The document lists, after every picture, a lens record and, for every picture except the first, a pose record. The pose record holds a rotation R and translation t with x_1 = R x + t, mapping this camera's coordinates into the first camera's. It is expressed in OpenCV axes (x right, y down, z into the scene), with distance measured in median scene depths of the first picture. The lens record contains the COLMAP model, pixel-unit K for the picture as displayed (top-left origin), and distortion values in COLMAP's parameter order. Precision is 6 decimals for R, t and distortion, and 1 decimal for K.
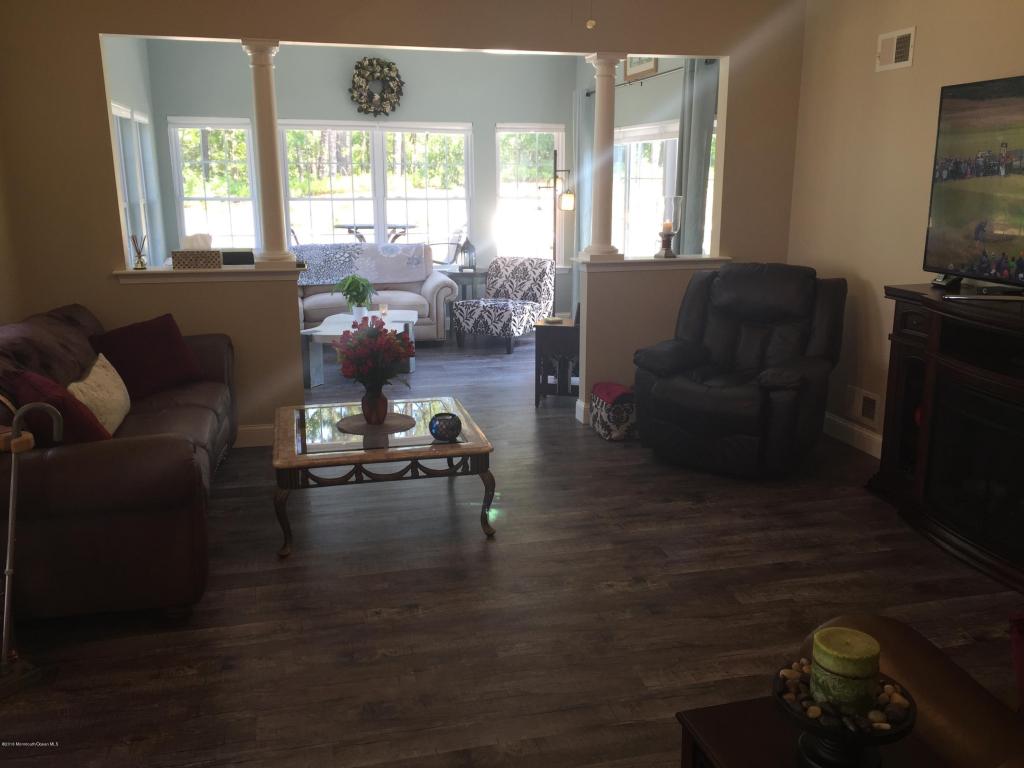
lens RADIAL K [[877.7, 0, 513.6], [0, 877.7, 384.2], [0, 0, 1]] dist [0.074097, -0.087852]
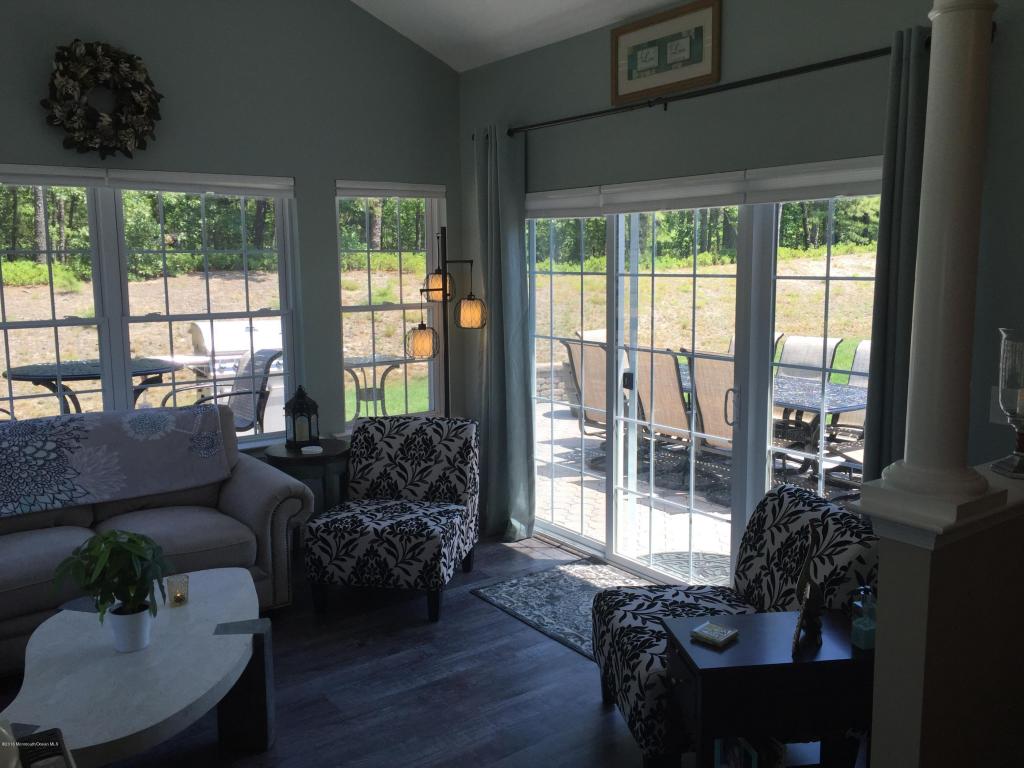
lens RADIAL K [[877.7, 0, 506.1], [0, 877.7, 369.8], [0, 0, 1]] dist [0.074097, -0.087852]
pose [[0.931563, -0.056377, 0.359182, -0.132957], [0.095323, 0.991219, -0.091646, -0.121014], [-0.350861, 0.119612, 0.928757, 0.481434]]
